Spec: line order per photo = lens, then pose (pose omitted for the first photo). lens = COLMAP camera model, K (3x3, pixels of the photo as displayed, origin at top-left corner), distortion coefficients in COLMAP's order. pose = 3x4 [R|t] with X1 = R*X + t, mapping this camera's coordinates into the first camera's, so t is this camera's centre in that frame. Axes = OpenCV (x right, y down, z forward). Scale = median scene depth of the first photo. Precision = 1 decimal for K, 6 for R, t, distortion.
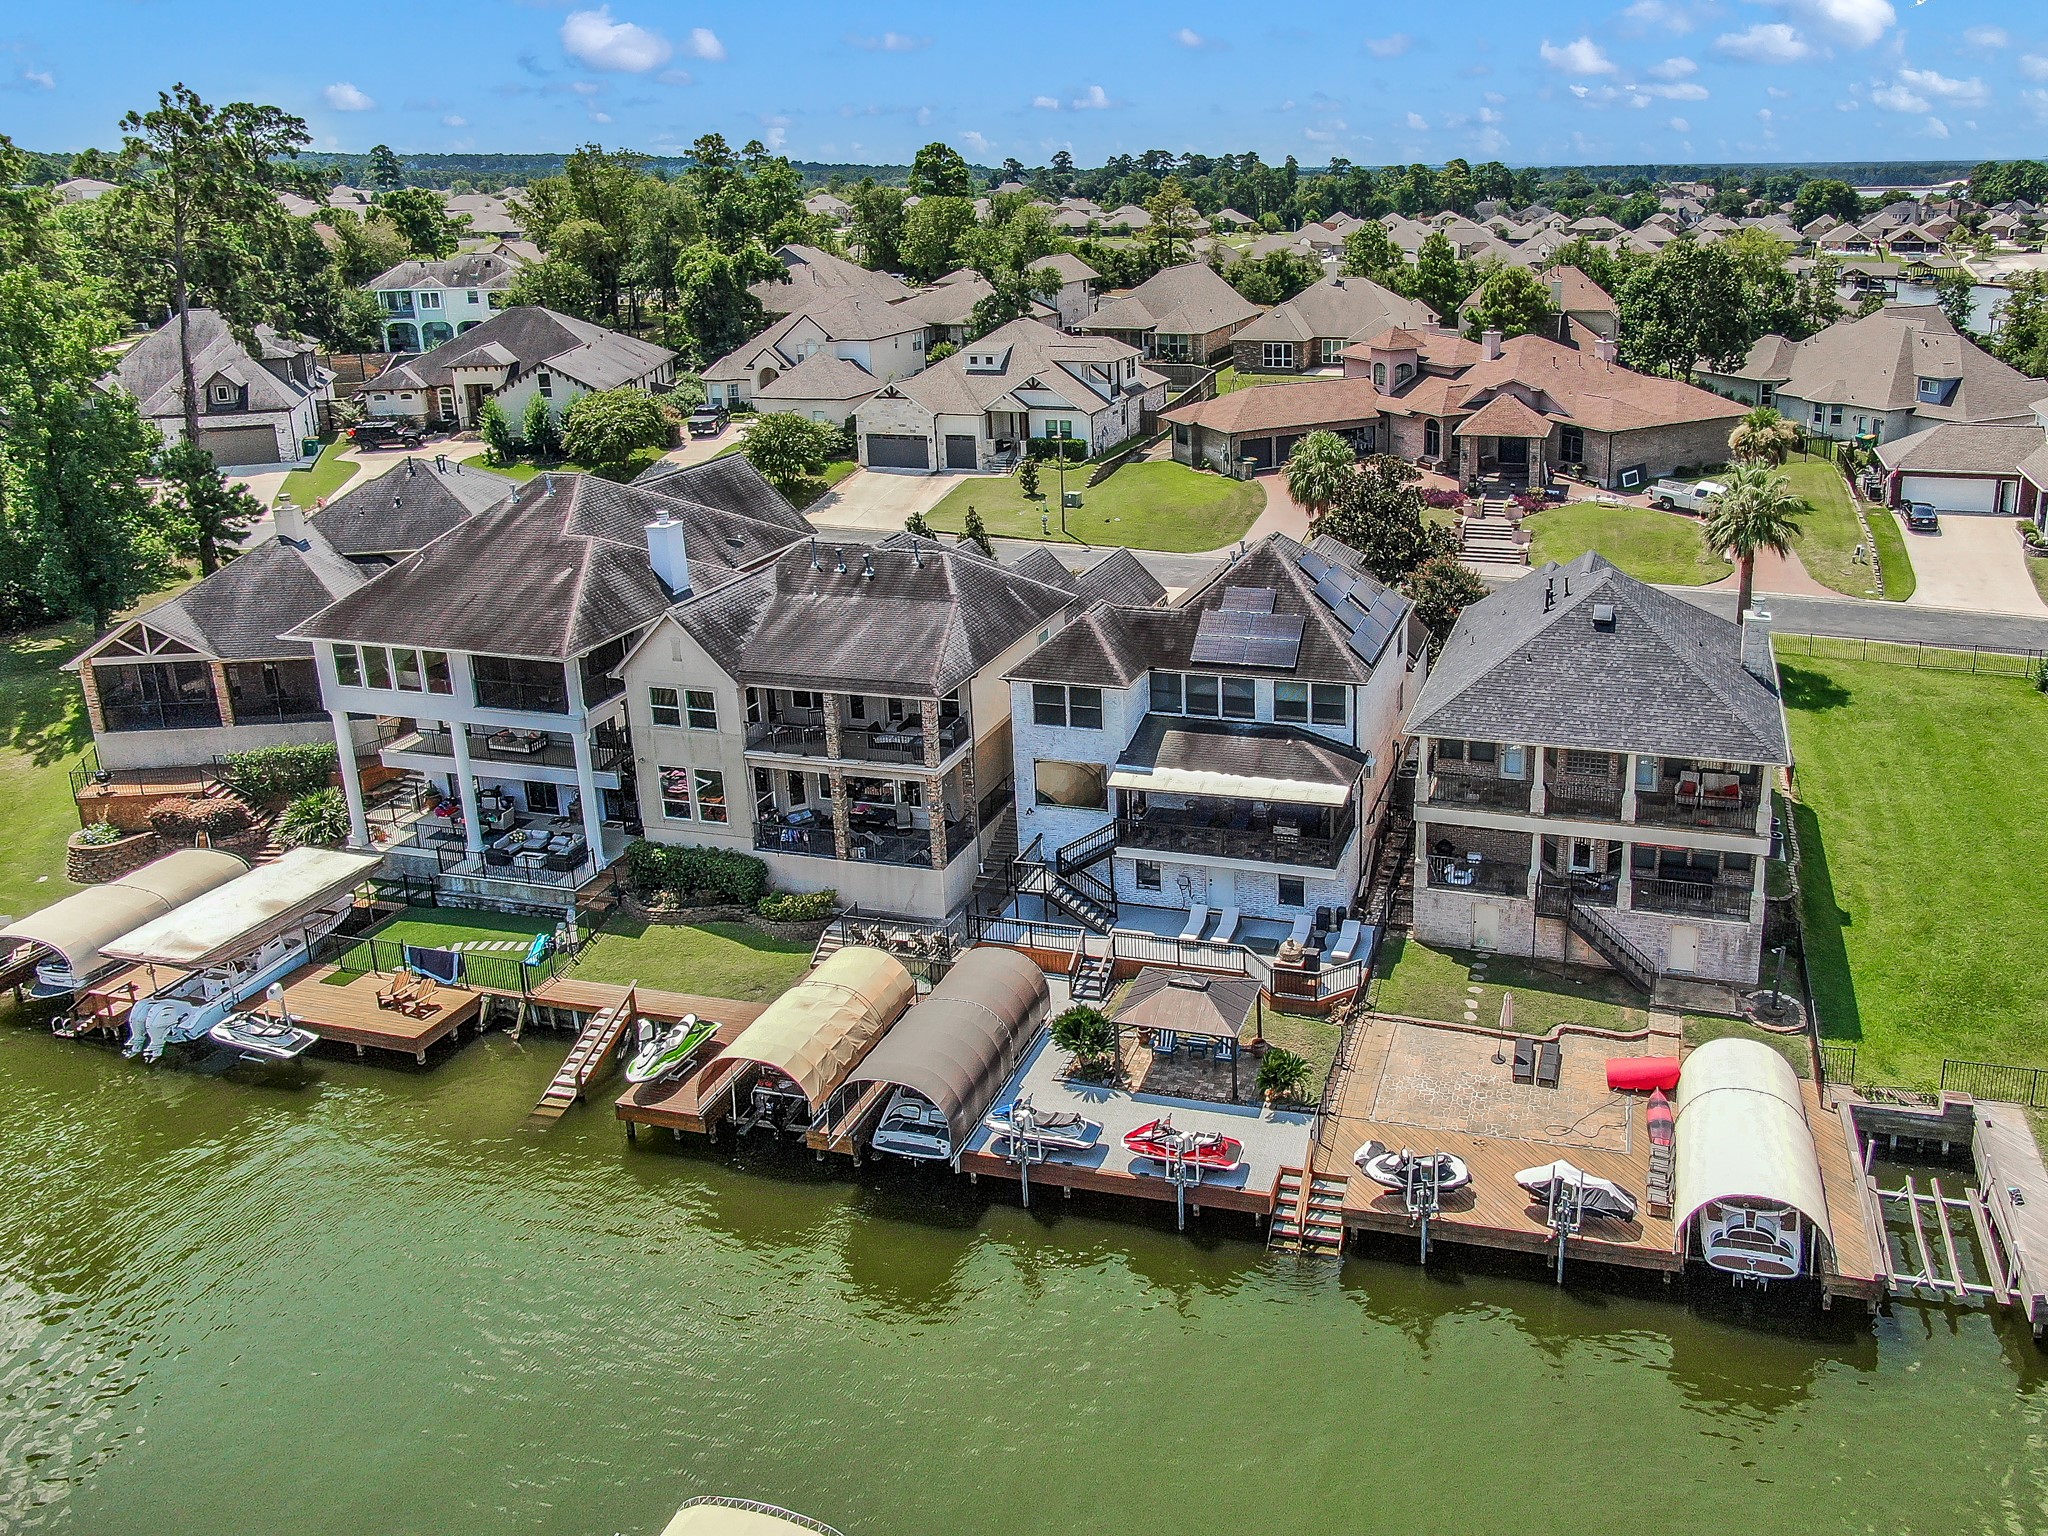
lens RADIAL K [[1544.2, 0, 1285.7], [0, 1544.2, 576.8], [0, 0, 1]] dist [-0.011829, 0.004940]
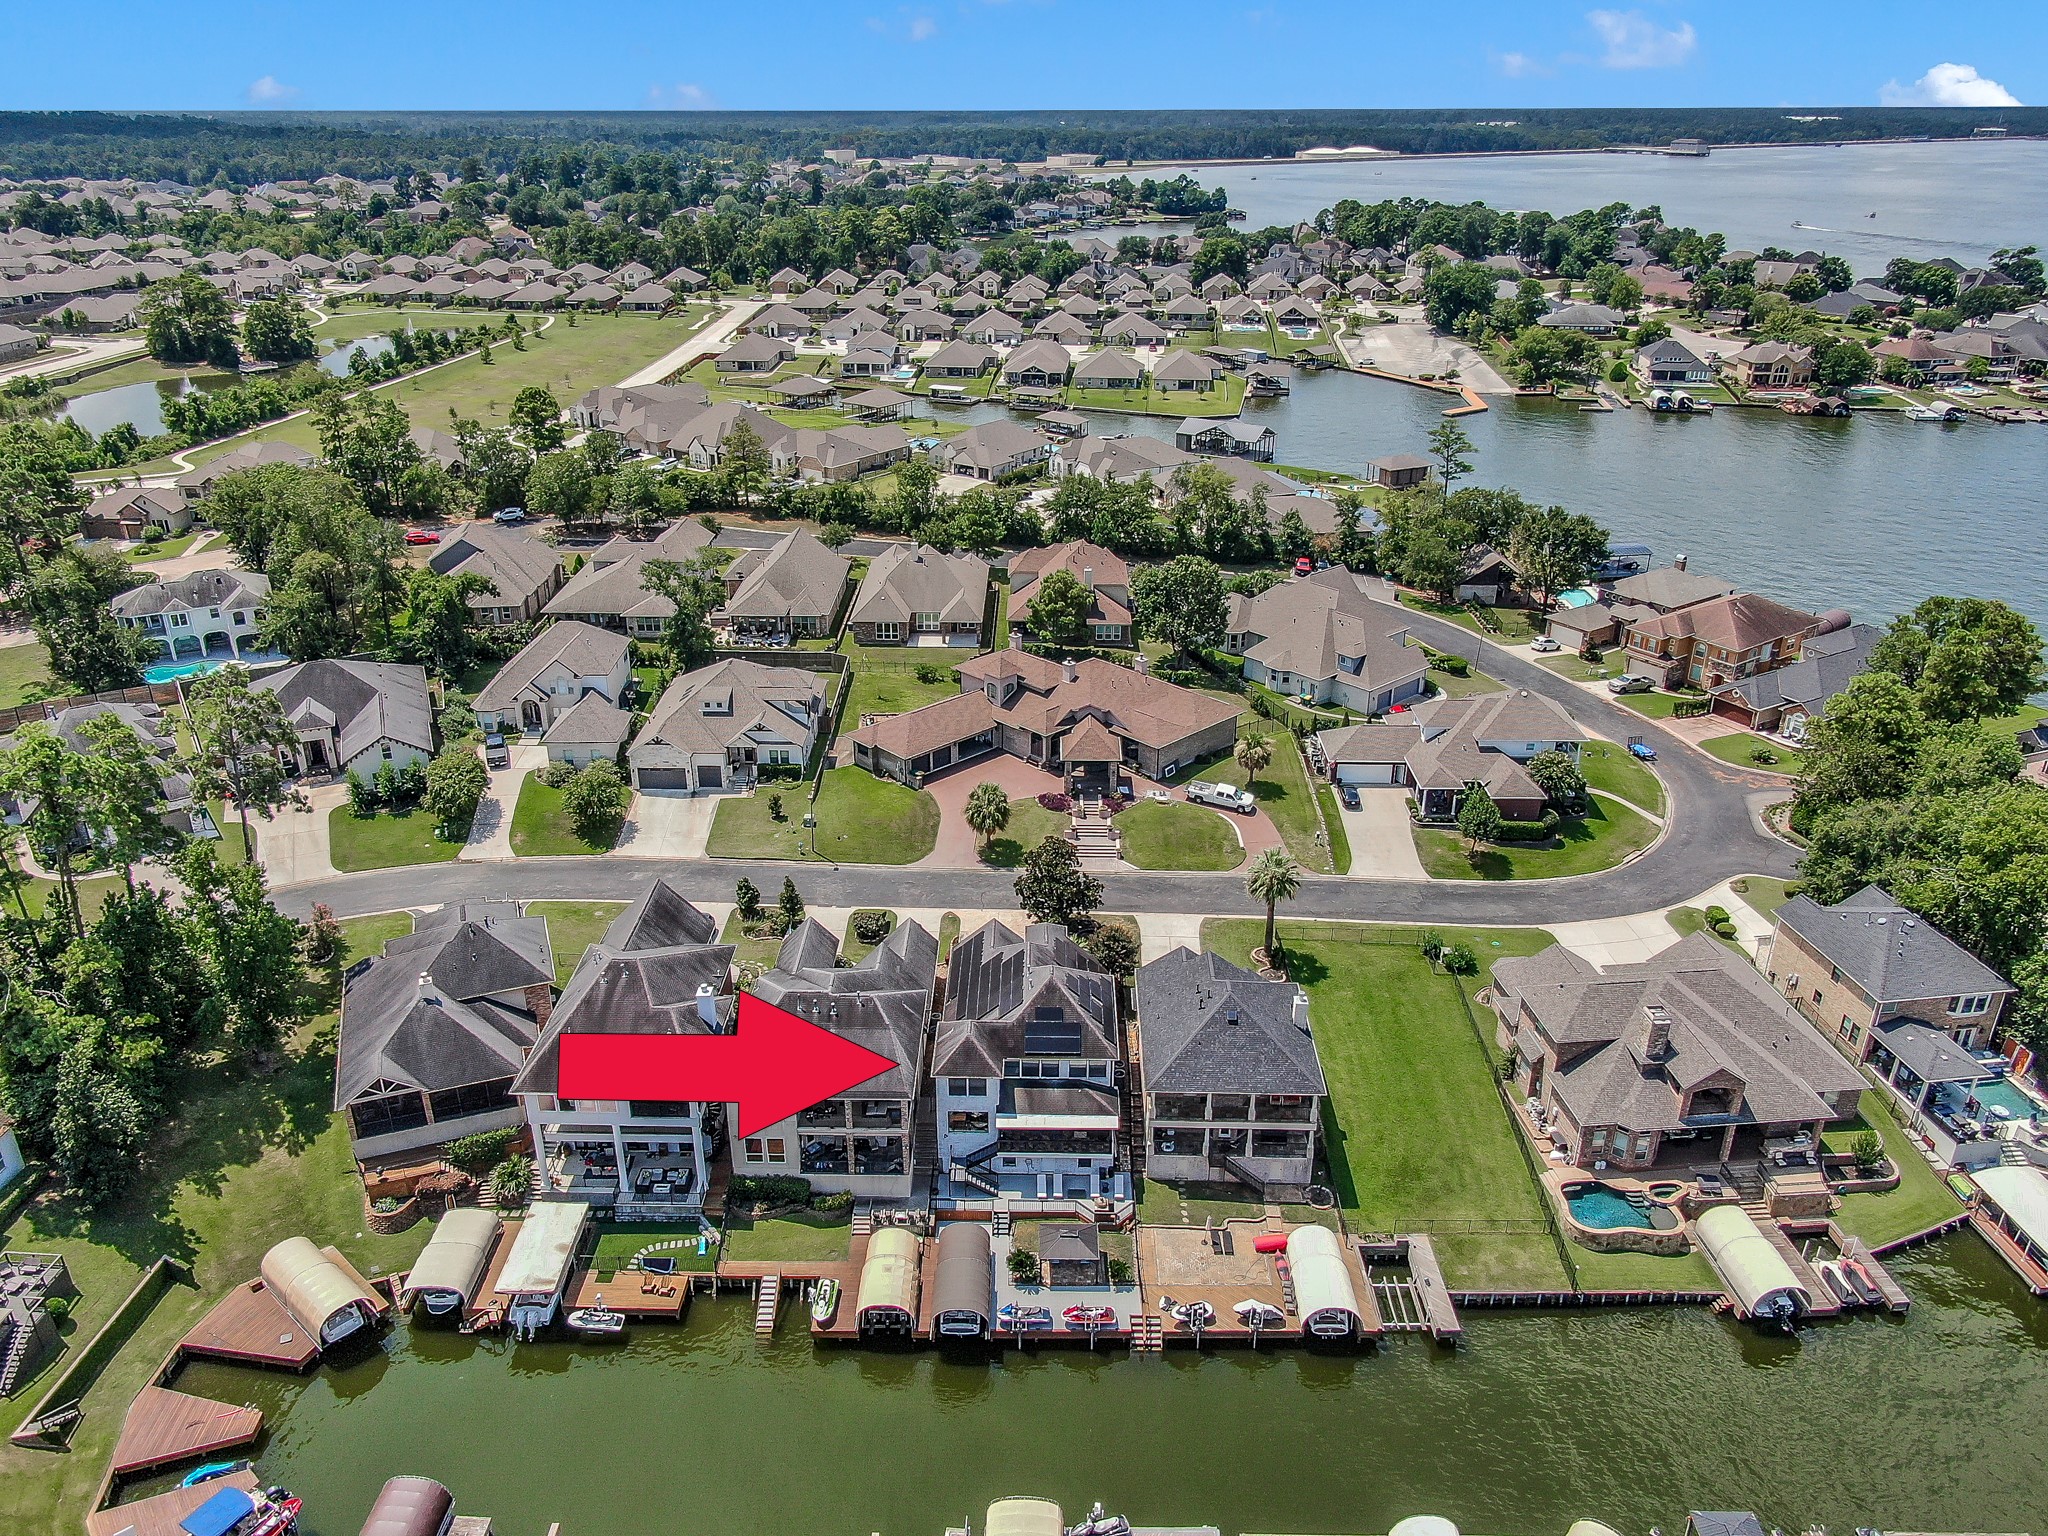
lens RADIAL K [[1485.3, 0, 1022.2], [0, 1485.3, 779.3], [0, 0, 1]] dist [-0.014649, 0.010252]
pose [[0.974933, -0.086146, 0.205143, -0.422031], [0.047830, 0.981594, 0.184892, -0.632530], [-0.217295, -0.170445, 0.961109, -0.733544]]
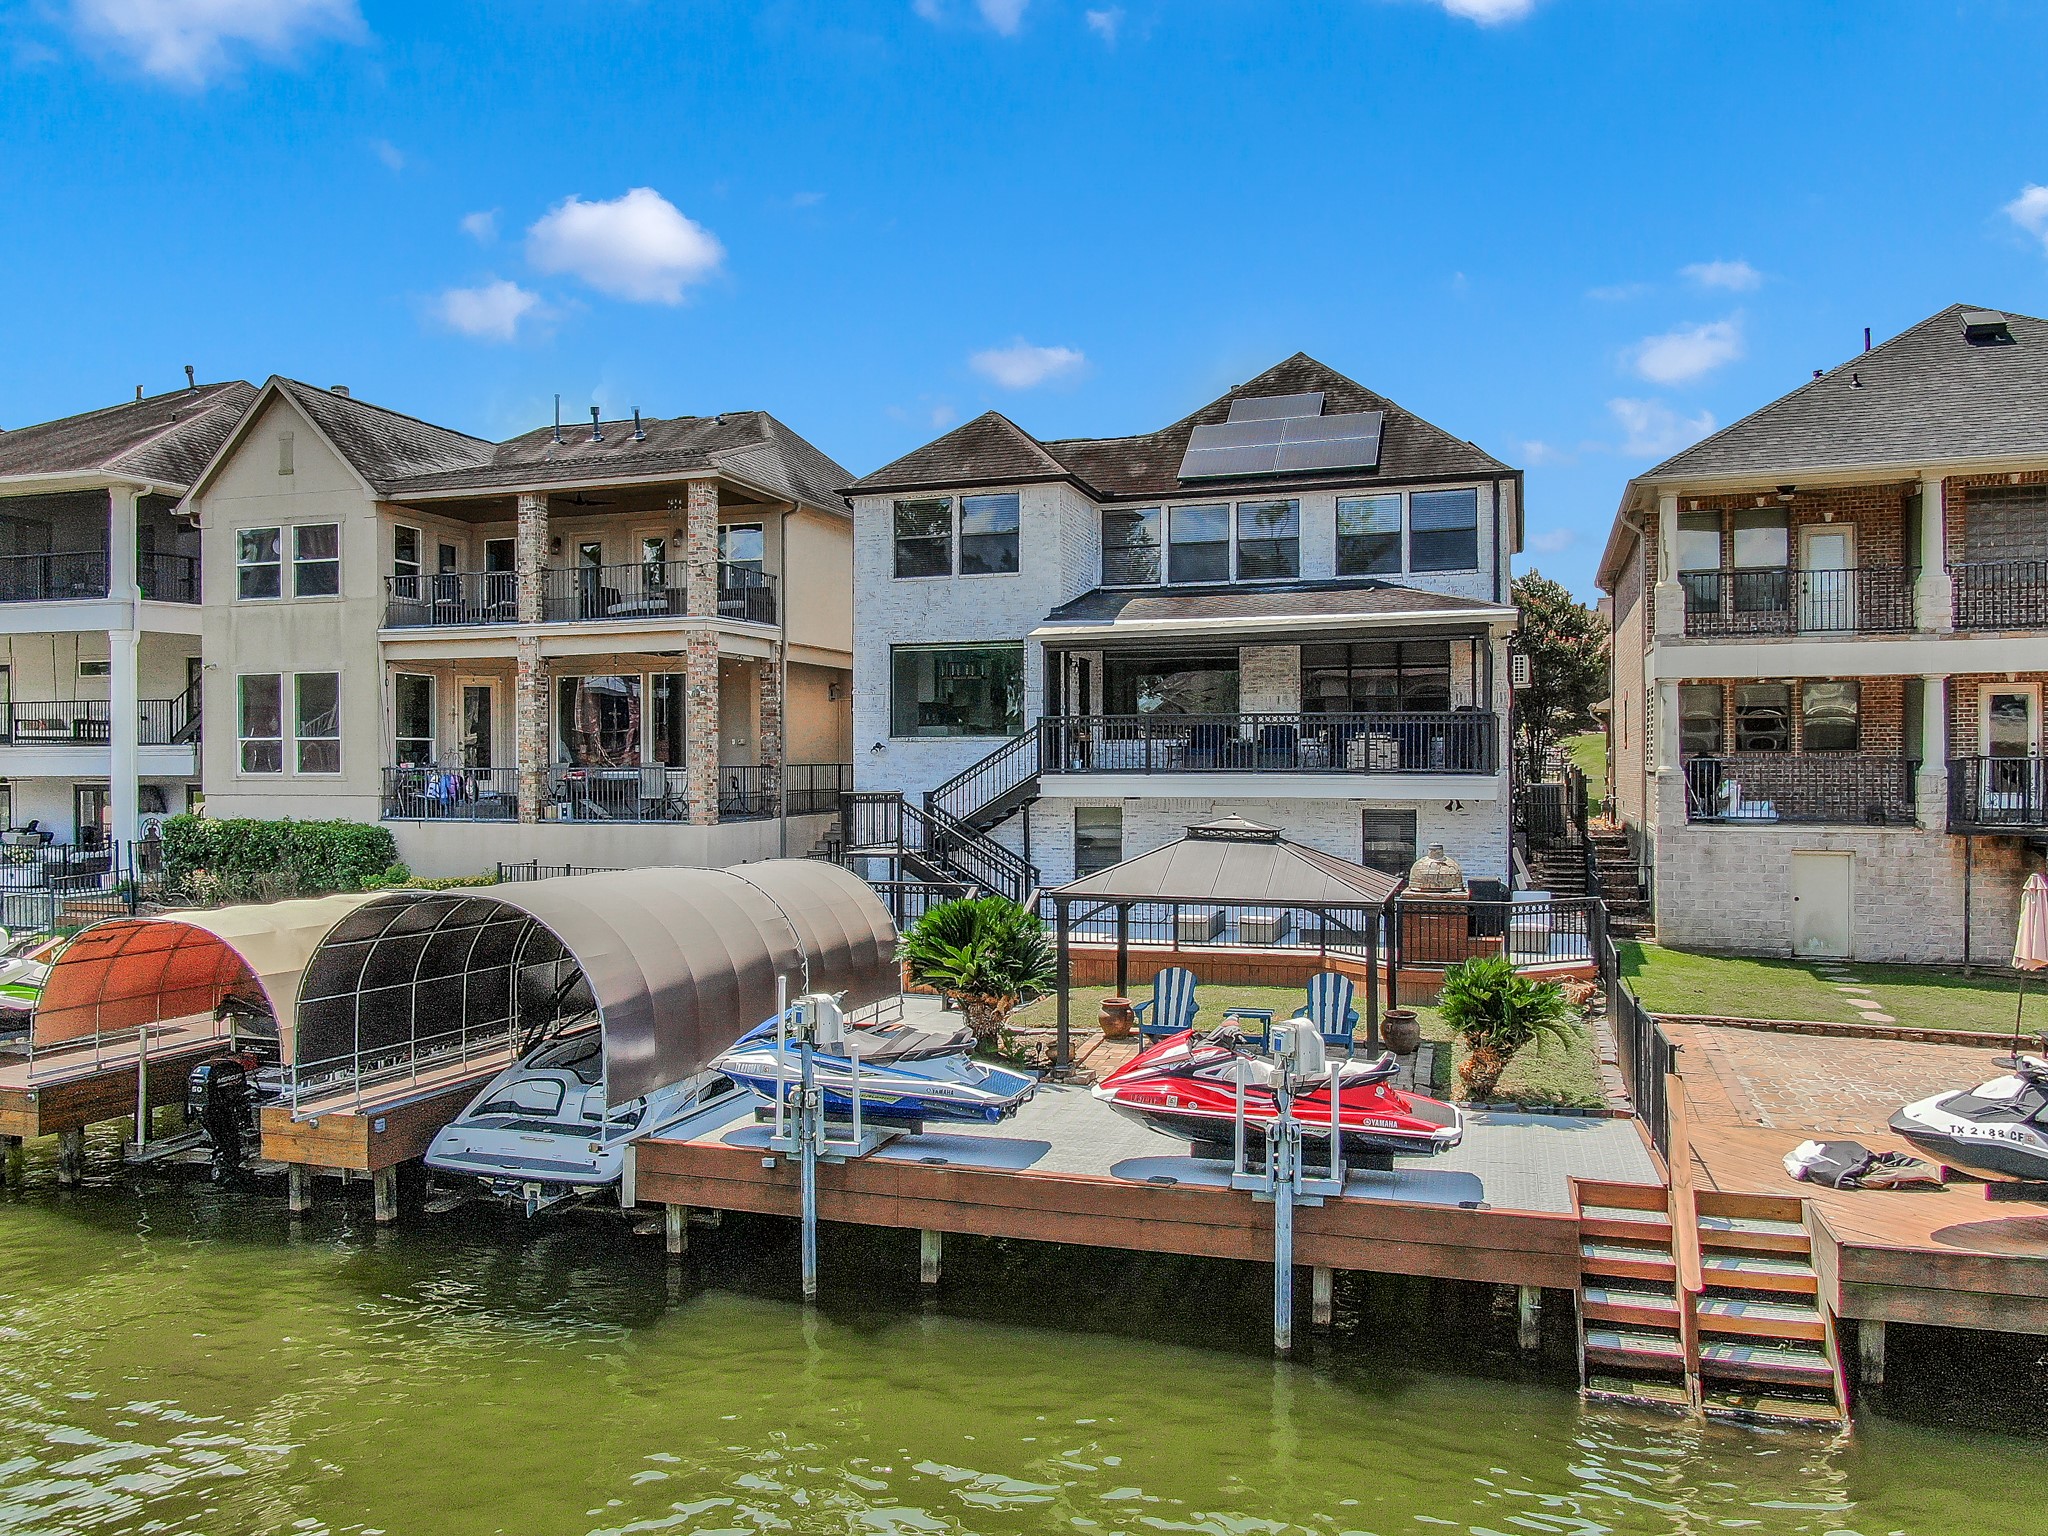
lens RADIAL K [[1485.3, 0, 1022.2], [0, 1485.3, 779.3], [0, 0, 1]] dist [-0.014649, 0.010252]
pose [[0.996735, 0.007002, -0.080441, -0.075043], [-0.027214, 0.967077, -0.253025, 0.299023], [0.076020, 0.254388, 0.964110, 0.516158]]
